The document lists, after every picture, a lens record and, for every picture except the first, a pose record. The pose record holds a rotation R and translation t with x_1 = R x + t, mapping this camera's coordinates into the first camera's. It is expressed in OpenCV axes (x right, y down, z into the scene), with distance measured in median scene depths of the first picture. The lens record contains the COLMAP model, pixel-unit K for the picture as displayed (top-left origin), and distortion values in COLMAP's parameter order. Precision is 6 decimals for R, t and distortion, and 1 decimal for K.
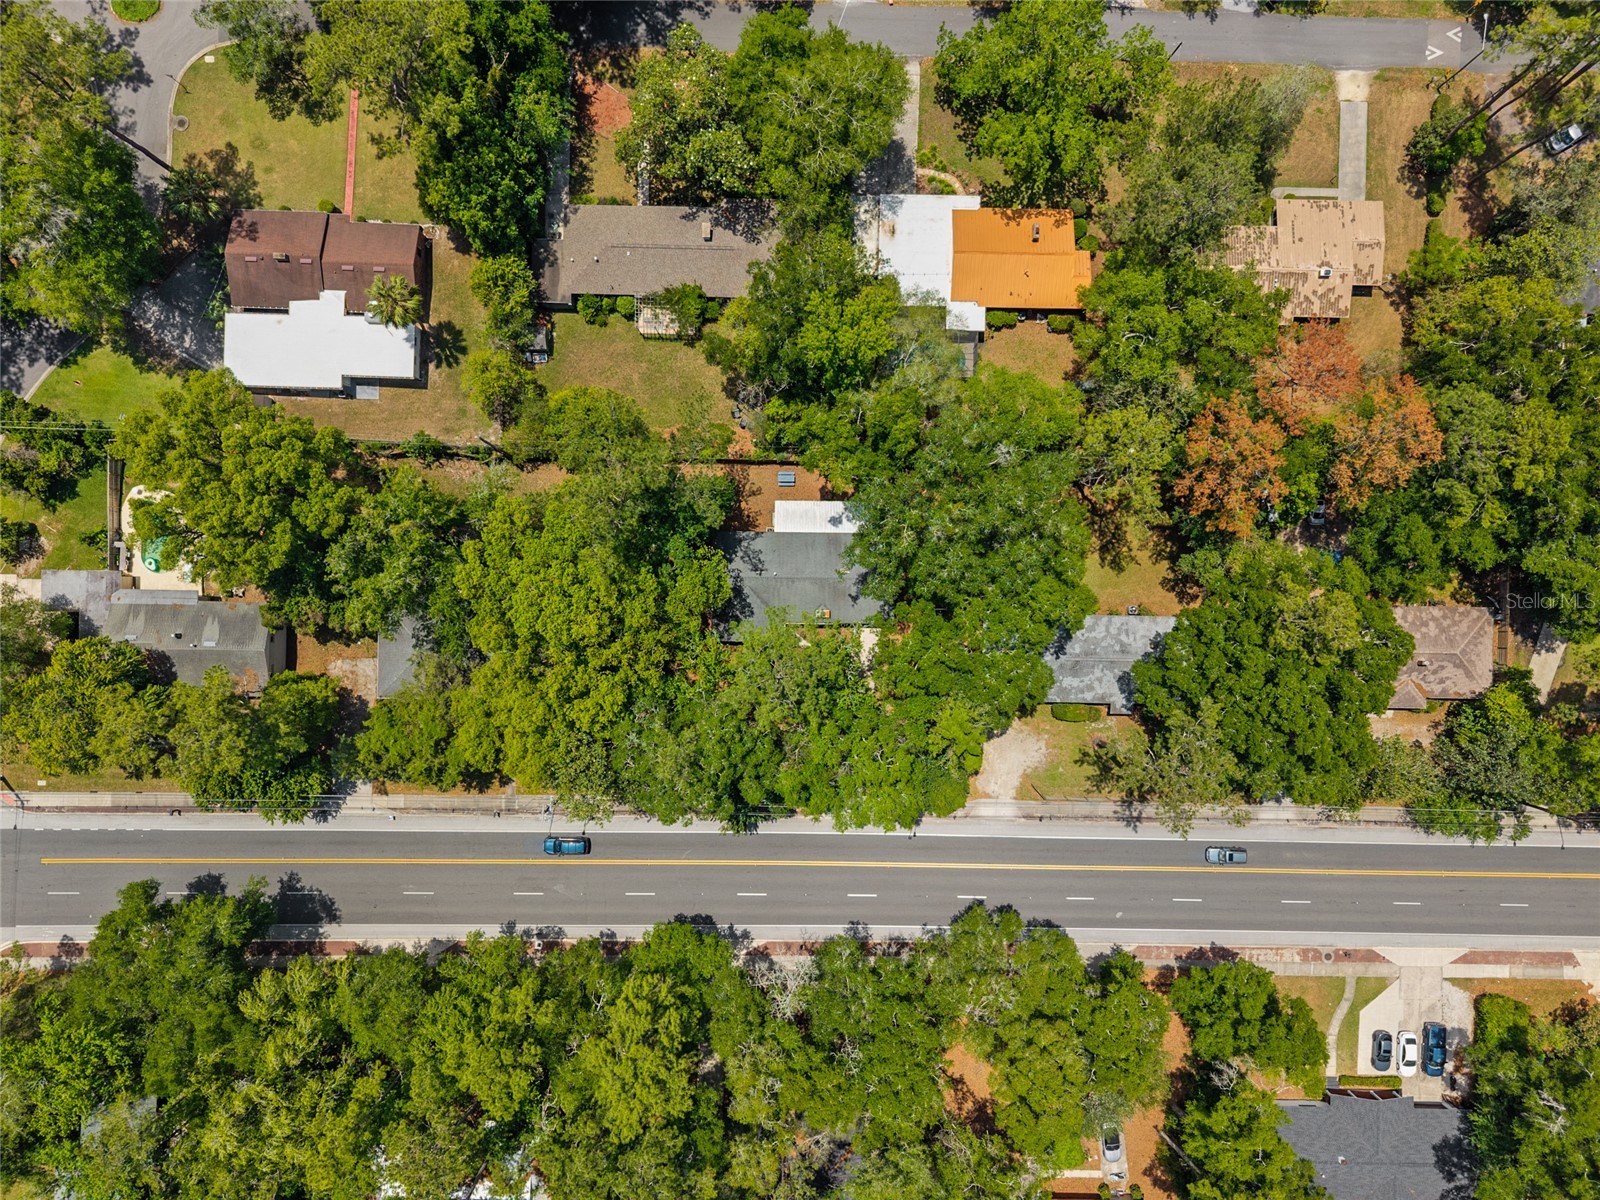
lens RADIAL K [[1078.4, 0, 802.2], [0, 1078.4, 597.5], [0, 0, 1]] dist [0.017324, -0.009827]
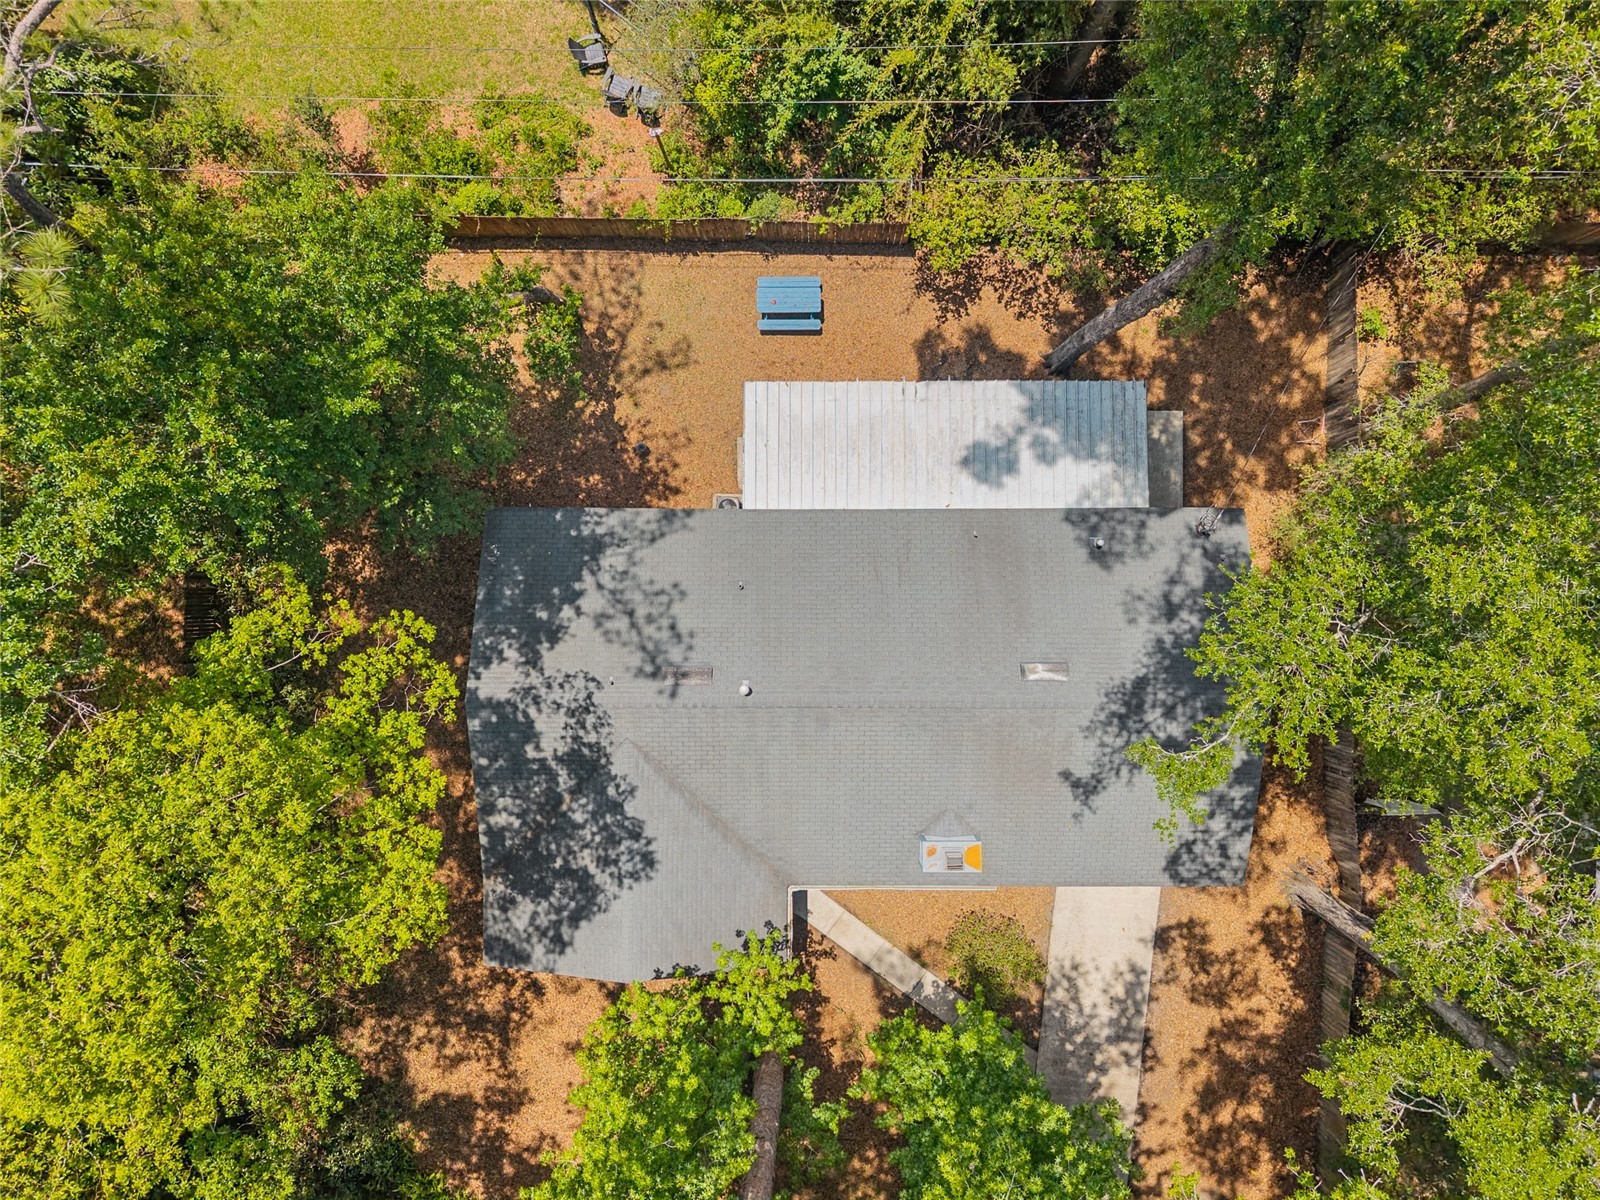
lens RADIAL K [[1078.4, 0, 796.1], [0, 1078.4, 610.2], [0, 0, 1]] dist [0.017324, -0.009827]
pose [[0.999906, -0.012993, 0.004327, -0.014957], [0.012896, 0.999682, 0.021688, -0.042614], [-0.004608, -0.021630, 0.999755, 0.749685]]
